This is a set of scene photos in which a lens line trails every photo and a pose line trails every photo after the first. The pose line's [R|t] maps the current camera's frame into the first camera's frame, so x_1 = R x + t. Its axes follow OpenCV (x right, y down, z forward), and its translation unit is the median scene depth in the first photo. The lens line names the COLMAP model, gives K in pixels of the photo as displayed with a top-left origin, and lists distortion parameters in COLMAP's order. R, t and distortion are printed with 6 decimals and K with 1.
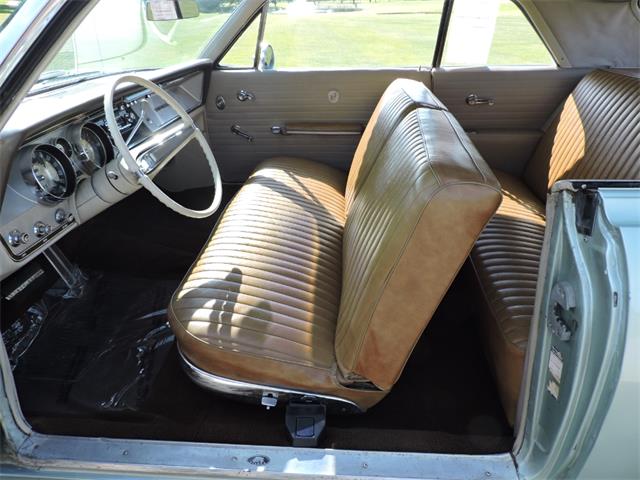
lens RADIAL K [[459.7, 0, 320.0], [0, 459.7, 240.0], [0, 0, 1]] dist [-0.006413, 0.008965]
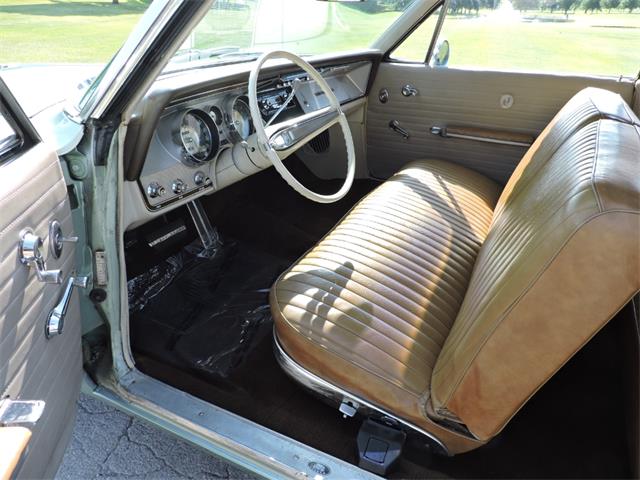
lens RADIAL K [[458.6, 0, 320.0], [0, 458.6, 240.0], [0, 0, 1]] dist [-0.012156, -0.004076]
pose [[0.925876, 0.197414, -0.322152, 0.059470], [-0.199492, 0.979530, 0.026905, 0.003420], [0.320869, 0.039356, 0.946306, 0.088076]]
